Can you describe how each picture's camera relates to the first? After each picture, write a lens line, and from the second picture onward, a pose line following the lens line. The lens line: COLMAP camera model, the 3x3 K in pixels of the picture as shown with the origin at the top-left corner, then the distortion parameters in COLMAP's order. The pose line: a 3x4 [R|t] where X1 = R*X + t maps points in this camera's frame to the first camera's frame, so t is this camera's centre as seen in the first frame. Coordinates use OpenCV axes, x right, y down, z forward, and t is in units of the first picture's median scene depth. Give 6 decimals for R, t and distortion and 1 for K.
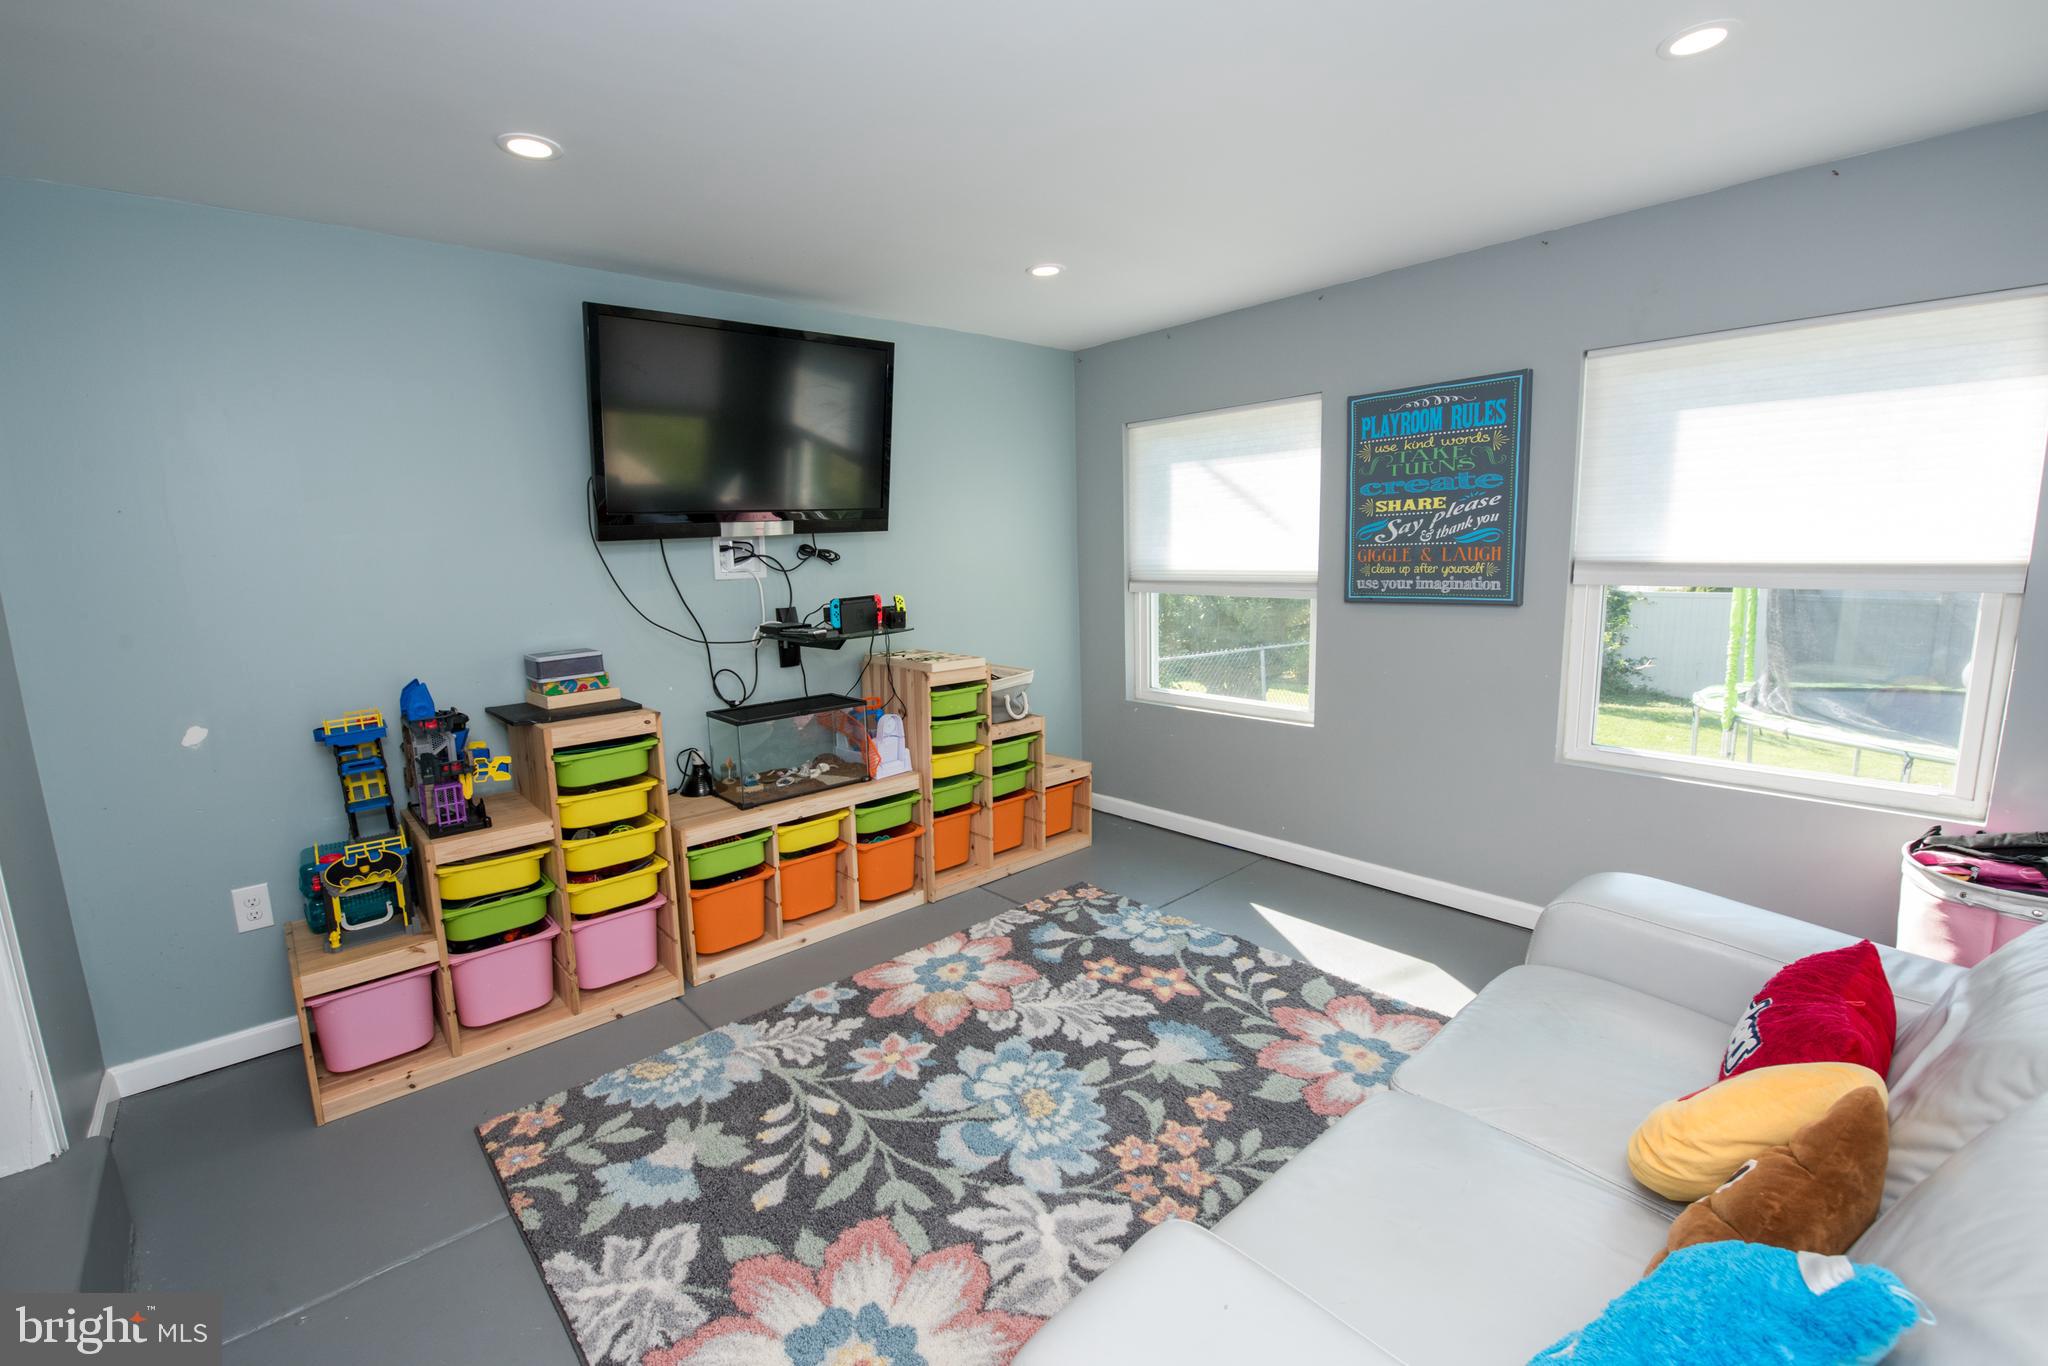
lens RADIAL K [[866.3, 0, 995.6], [0, 866.3, 668.2], [0, 0, 1]] dist [-0.015629, -0.000158]
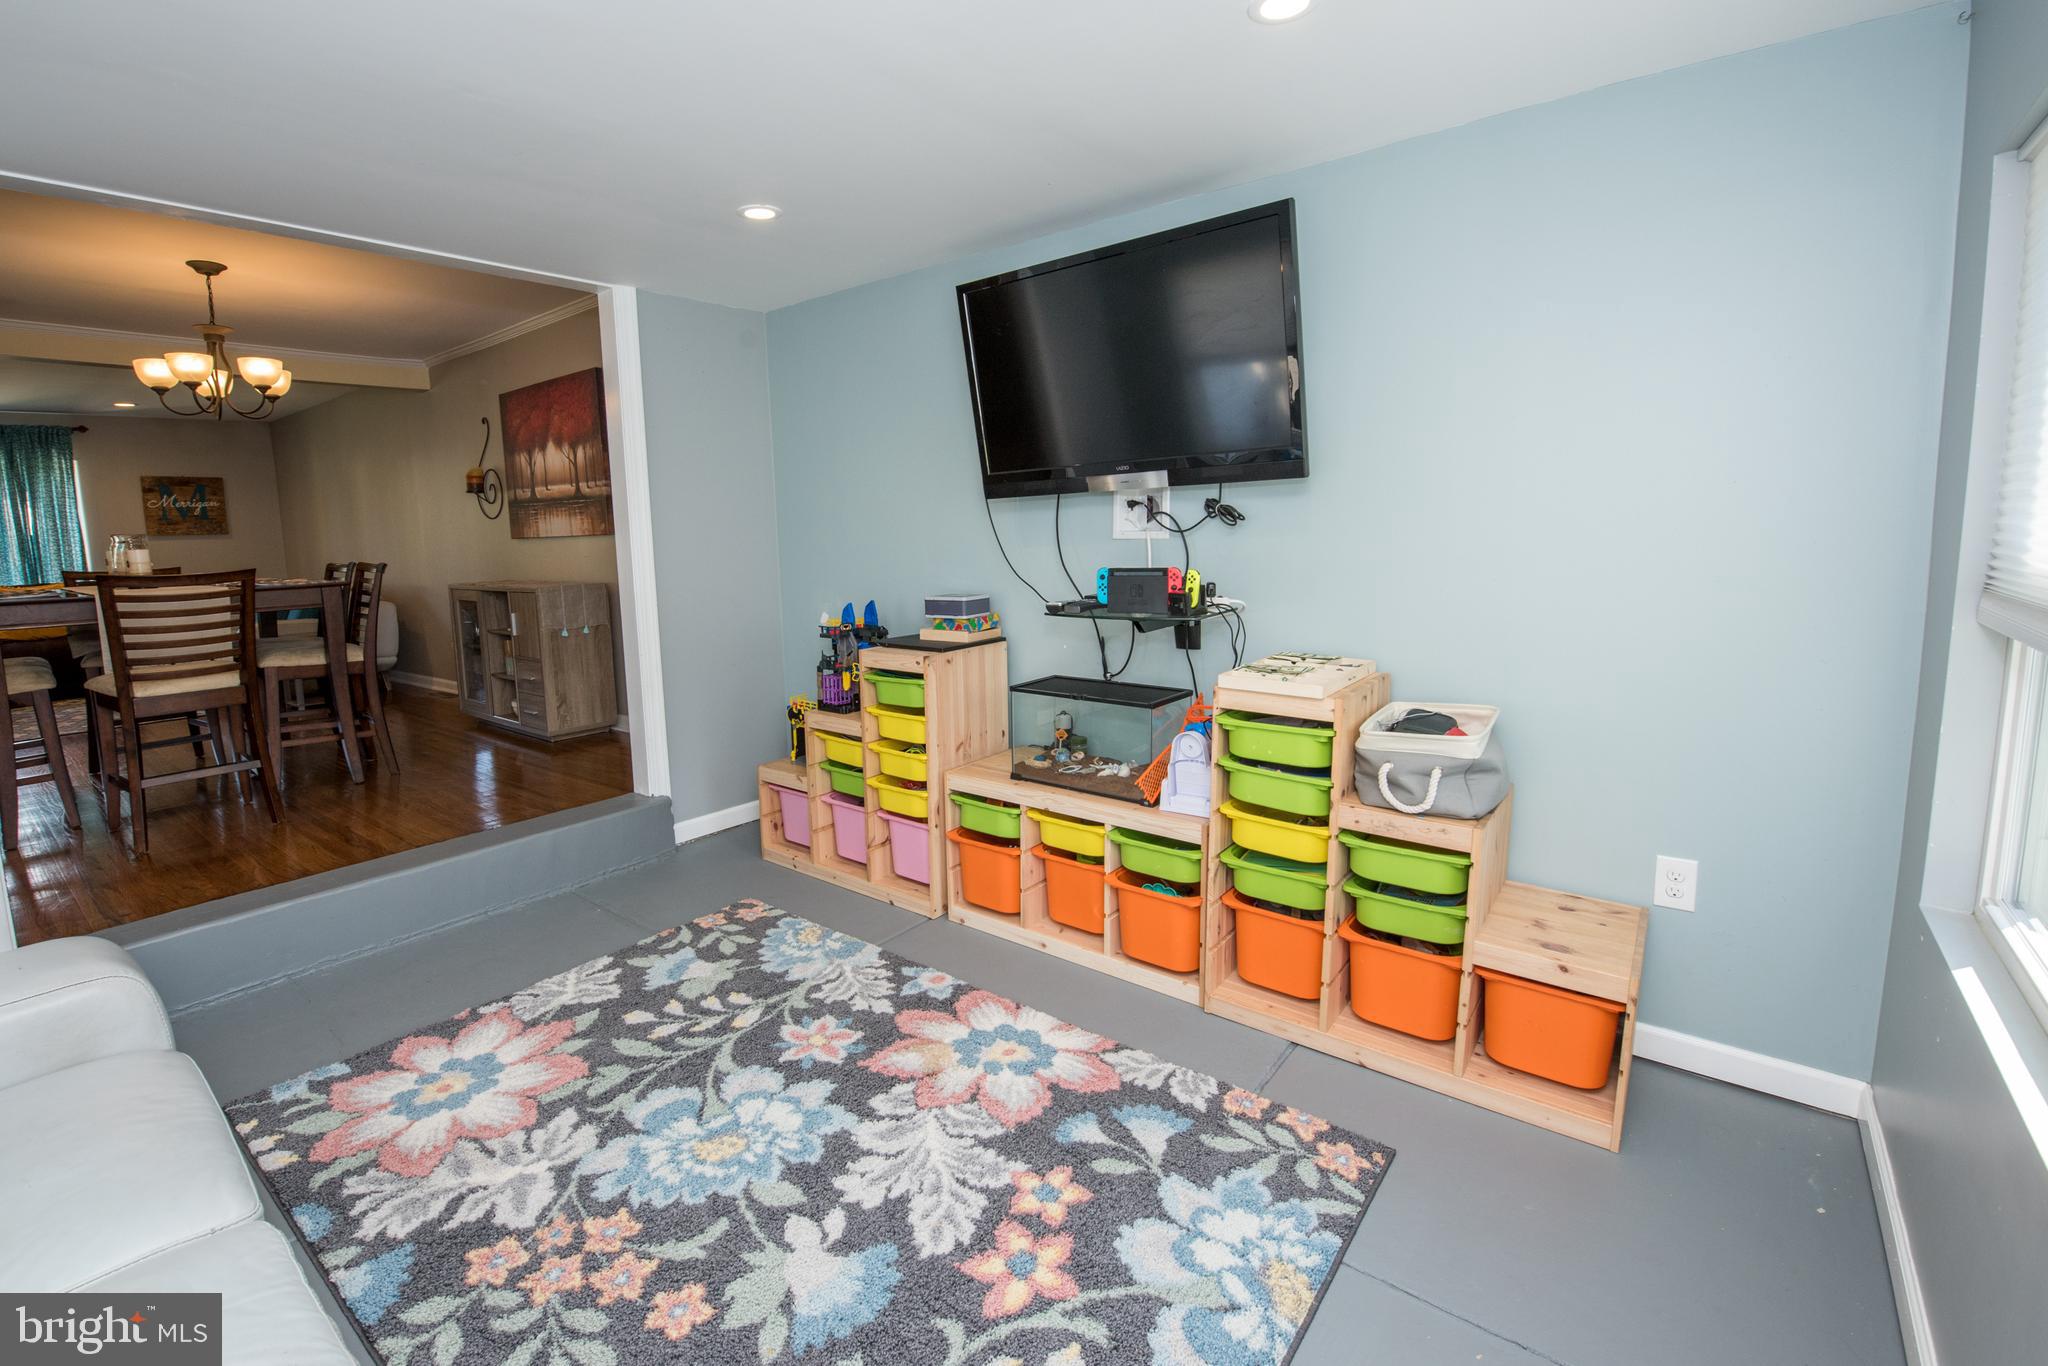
lens RADIAL K [[912.1, 0, 951.5], [0, 912.1, 642.3], [0, 0, 1]] dist [-0.016736, -0.000485]
pose [[0.142516, 0.152229, -0.978016, 0.744536], [-0.121542, 0.983316, 0.135343, -0.127226], [0.982302, 0.099581, 0.158640, 0.848401]]
